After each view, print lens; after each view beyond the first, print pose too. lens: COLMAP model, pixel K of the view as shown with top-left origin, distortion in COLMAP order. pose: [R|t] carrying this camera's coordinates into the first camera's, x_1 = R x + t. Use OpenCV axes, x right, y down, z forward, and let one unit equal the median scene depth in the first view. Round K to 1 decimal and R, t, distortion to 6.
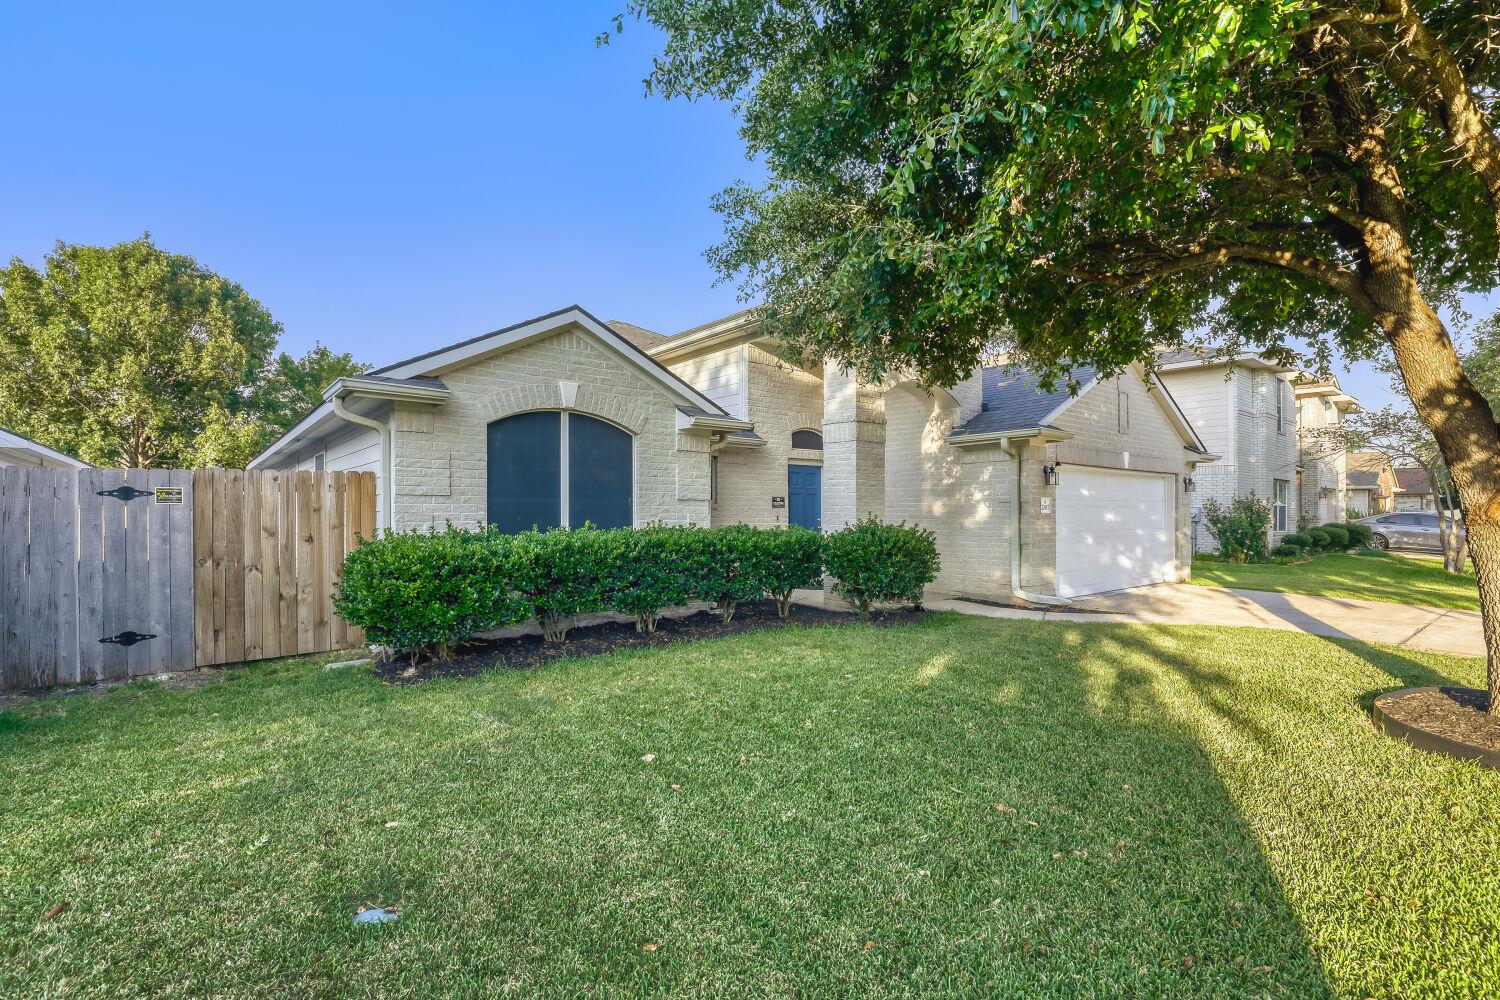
lens RADIAL K [[687.0, 0, 749.7], [0, 687.0, 505.5], [0, 0, 1]] dist [-0.034800, 0.006524]
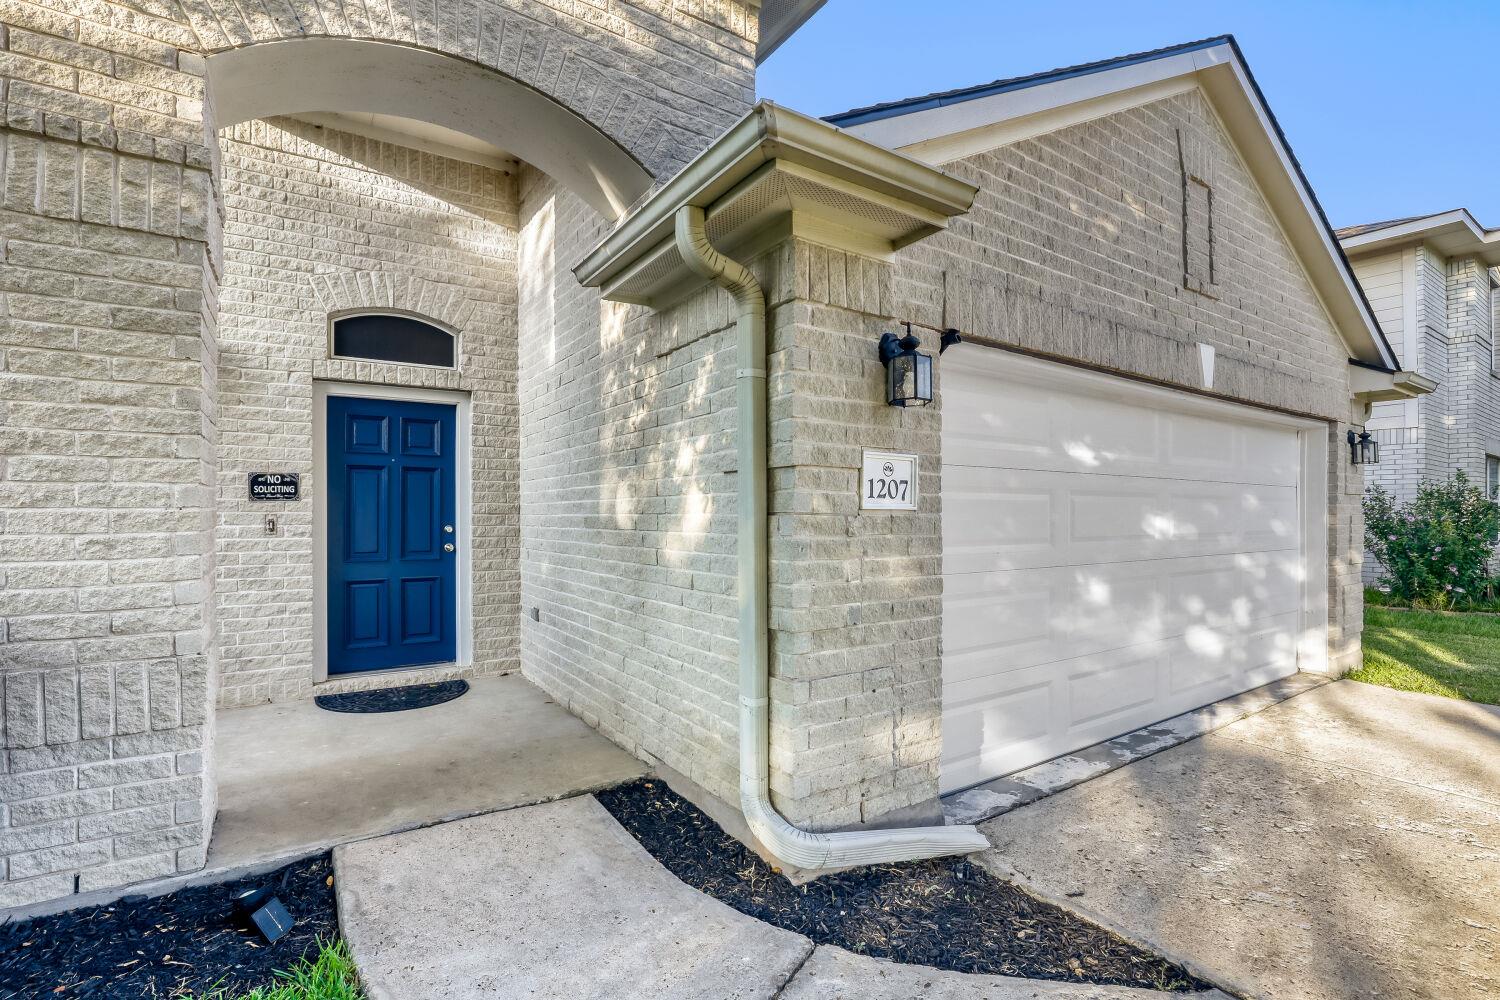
lens RADIAL K [[687.0, 0, 745.3], [0, 687.0, 509.8], [0, 0, 1]] dist [-0.034800, 0.006524]
pose [[0.995547, -0.001011, -0.094260, 0.333432], [0.001092, 0.999999, 0.000802, 0.008211], [0.094259, -0.000901, 0.995547, 0.601782]]
